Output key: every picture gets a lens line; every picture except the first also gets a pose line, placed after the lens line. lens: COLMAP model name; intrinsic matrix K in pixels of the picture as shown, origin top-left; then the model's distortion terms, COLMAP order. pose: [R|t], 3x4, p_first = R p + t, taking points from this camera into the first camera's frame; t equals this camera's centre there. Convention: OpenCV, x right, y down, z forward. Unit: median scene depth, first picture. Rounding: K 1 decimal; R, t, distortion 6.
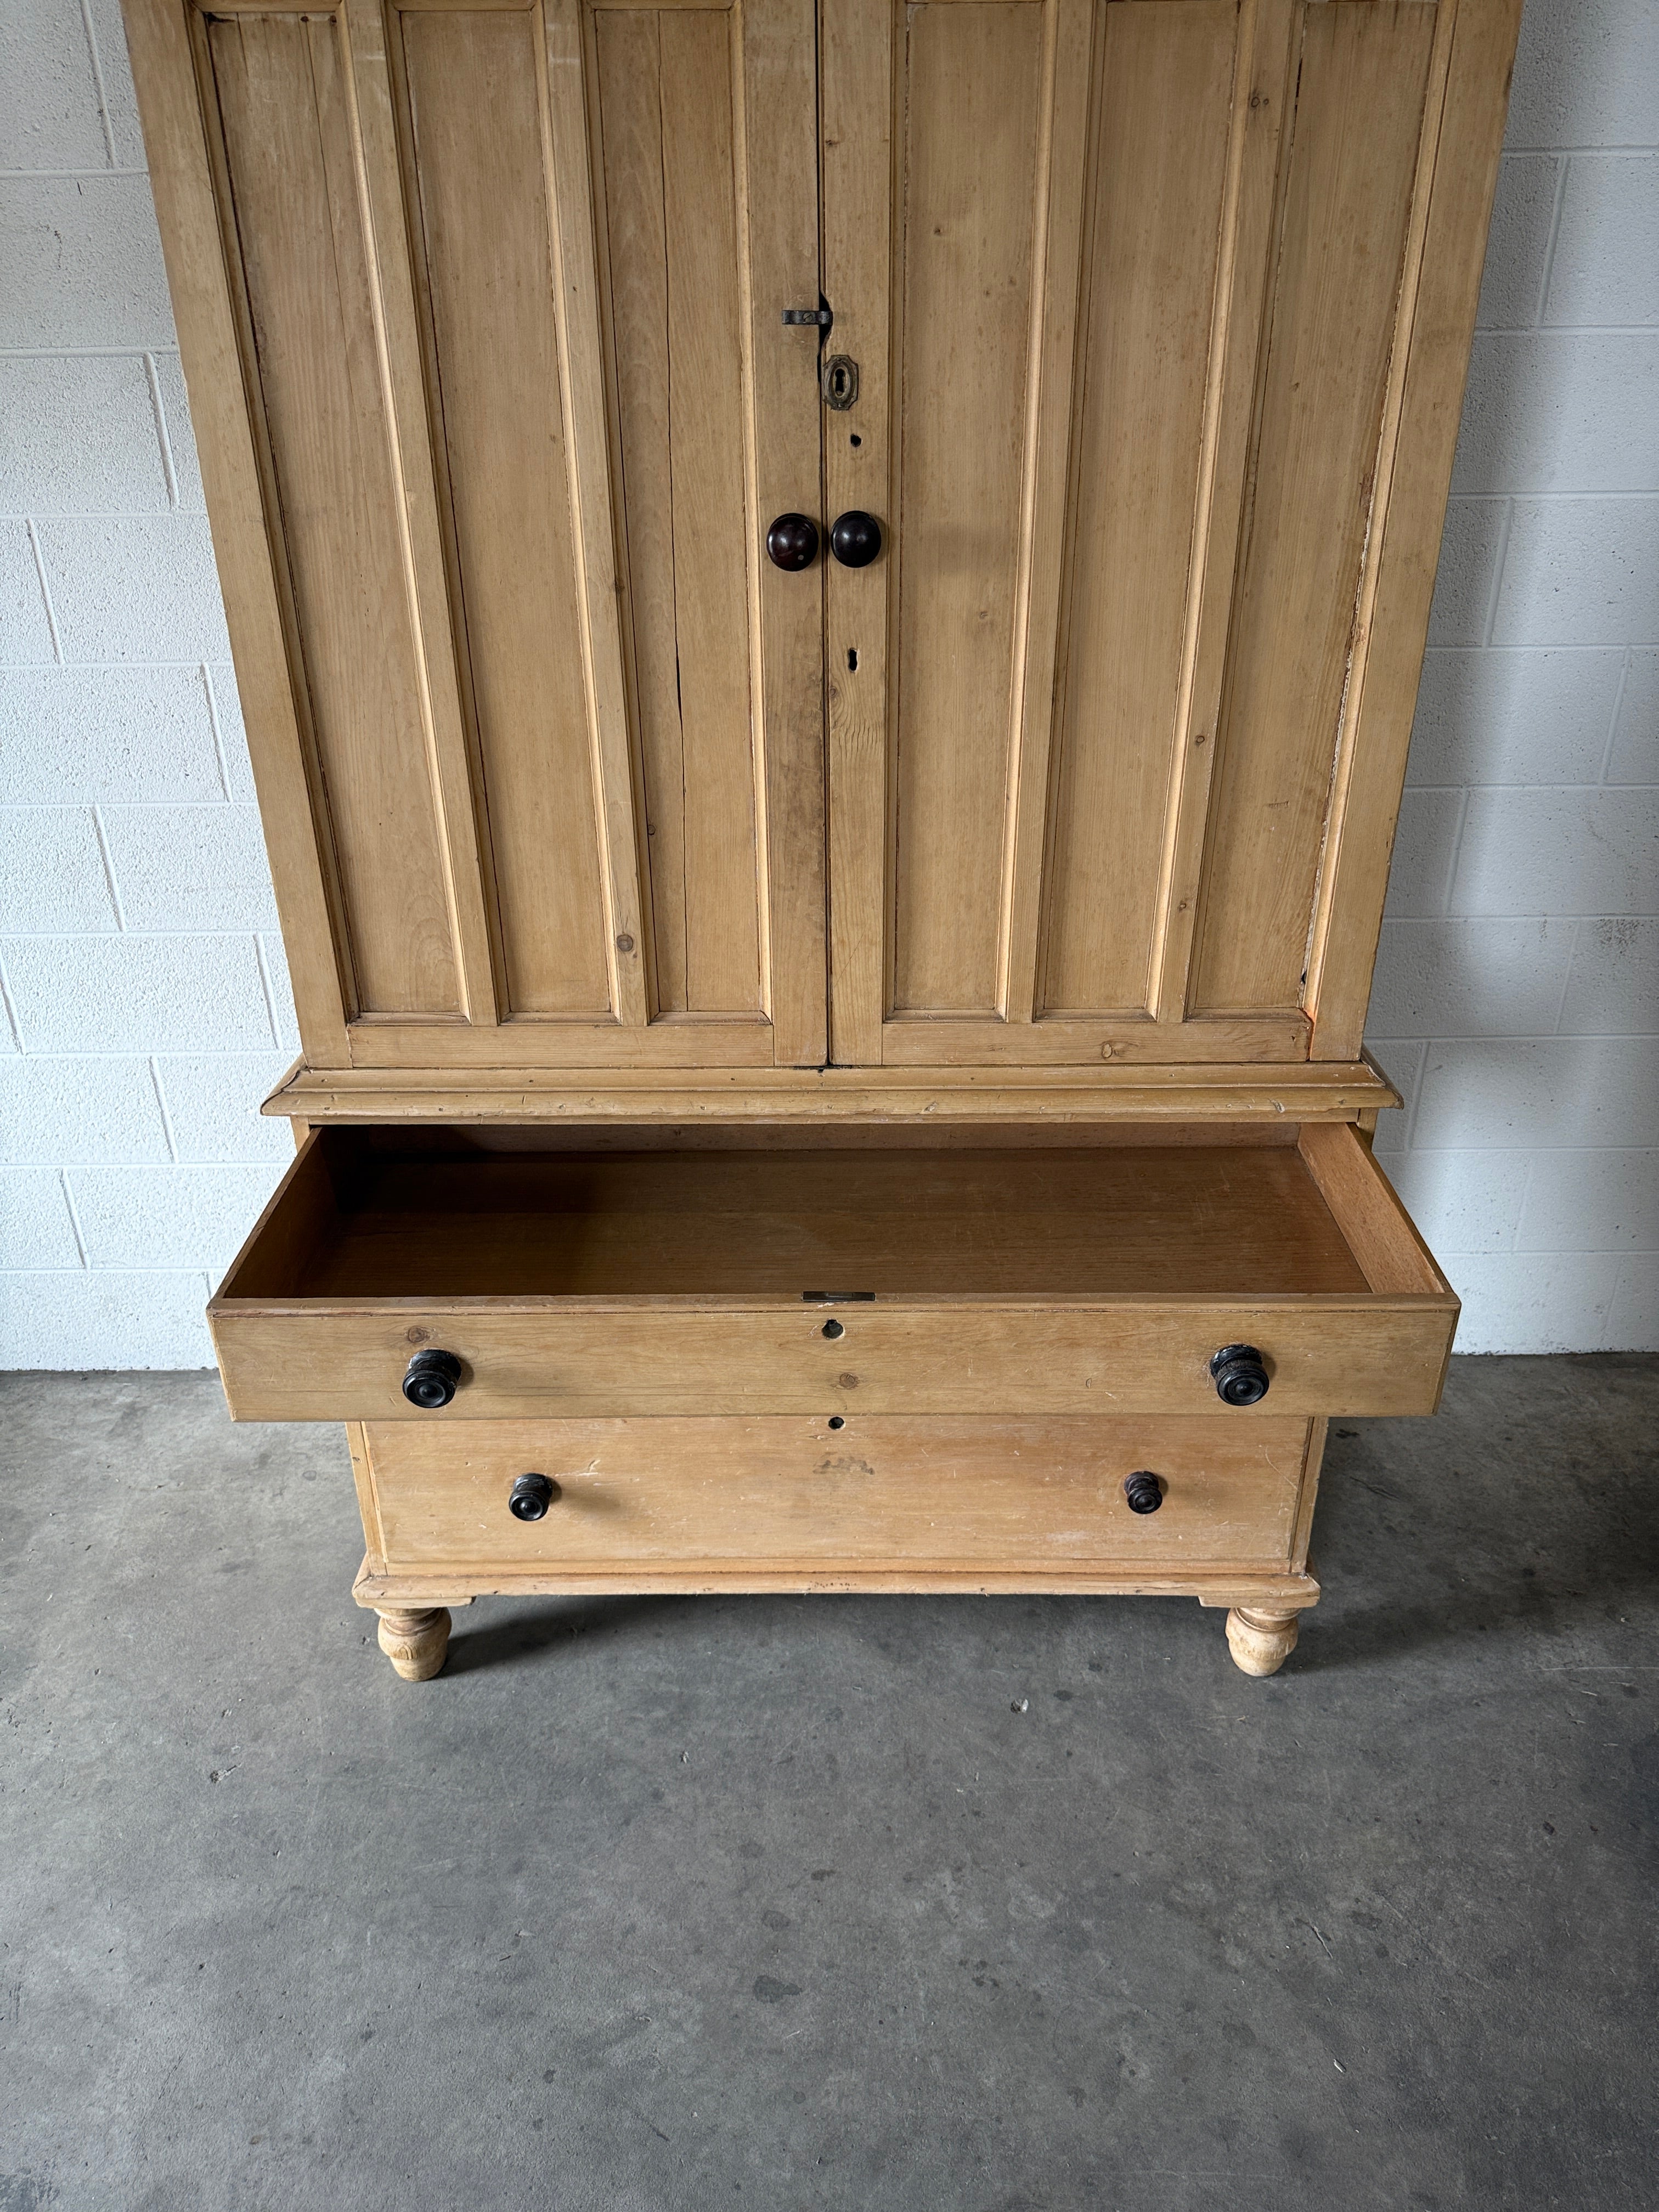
lens RADIAL K [[1570.9, 0, 823.9], [0, 1570.9, 1118.2], [0, 0, 1]] dist [0.059260, -0.083249]
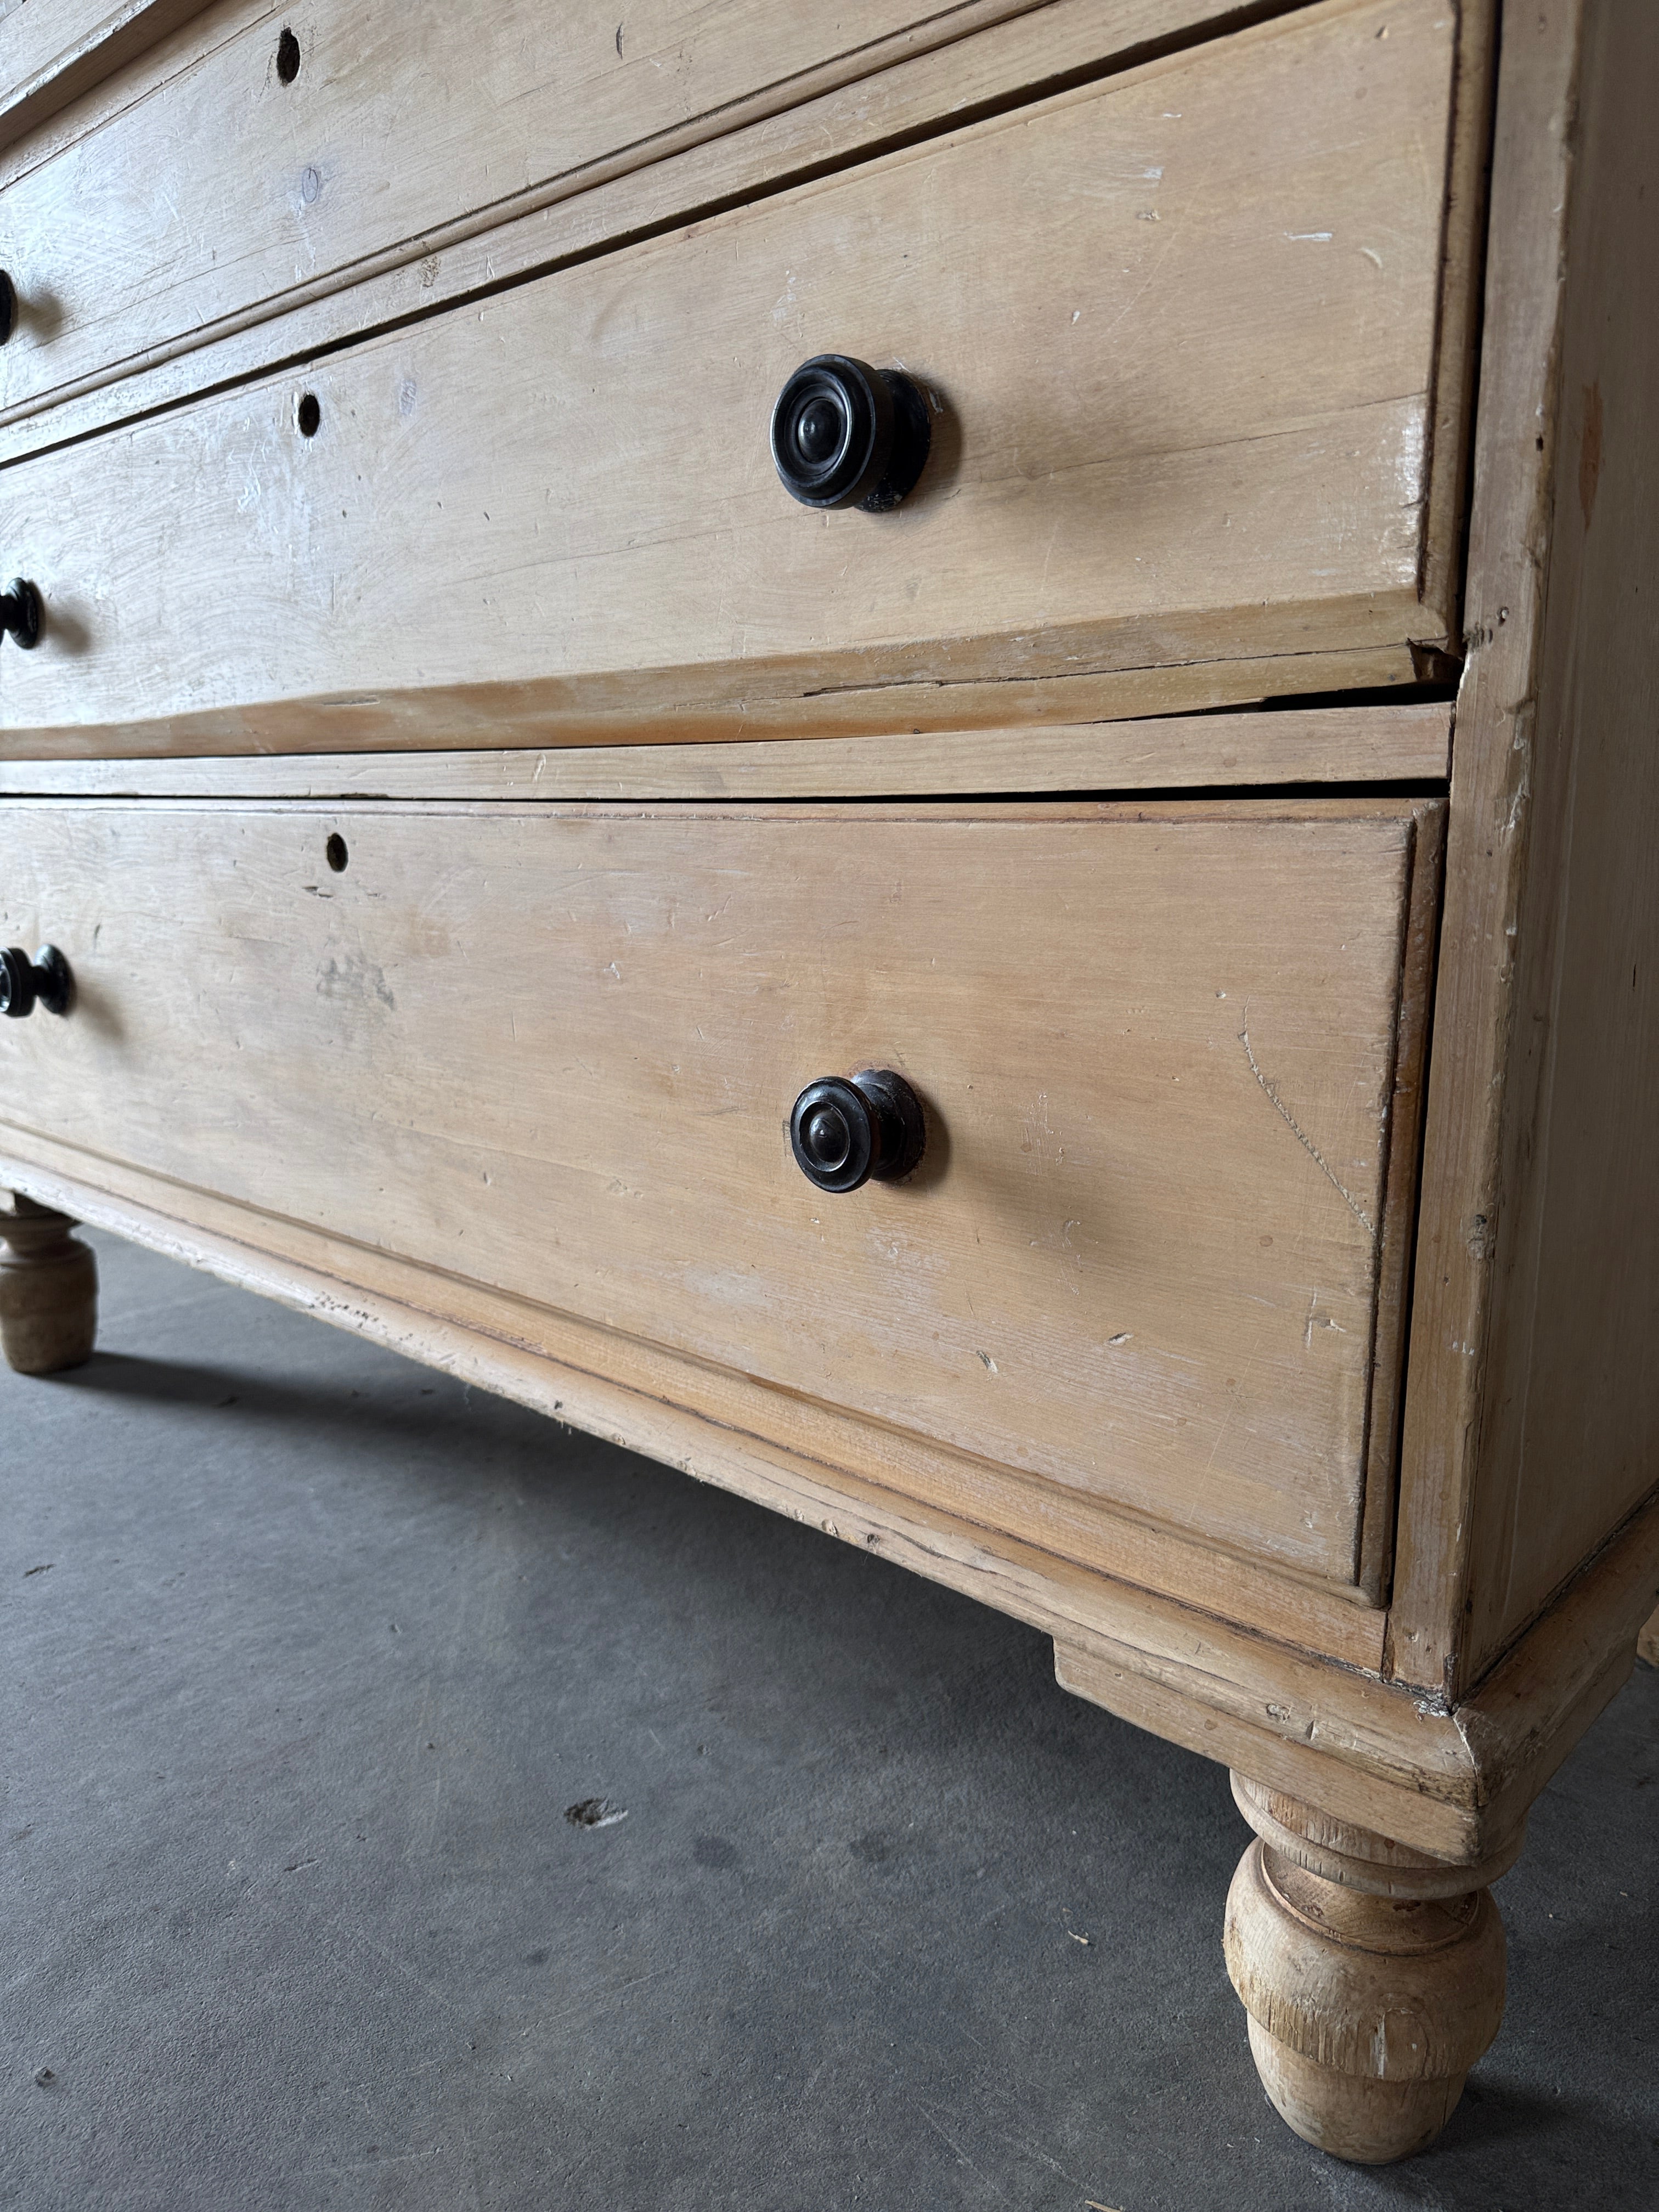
lens RADIAL K [[1570.9, 0, 760.5], [0, 1570.9, 1086.2], [0, 0, 1]] dist [0.059260, -0.083249]
pose [[0.732543, 0.137220, -0.666747, 0.445563], [-0.311931, 0.938250, -0.149617, 0.320652], [0.605045, 0.317580, 0.730112, 0.876219]]
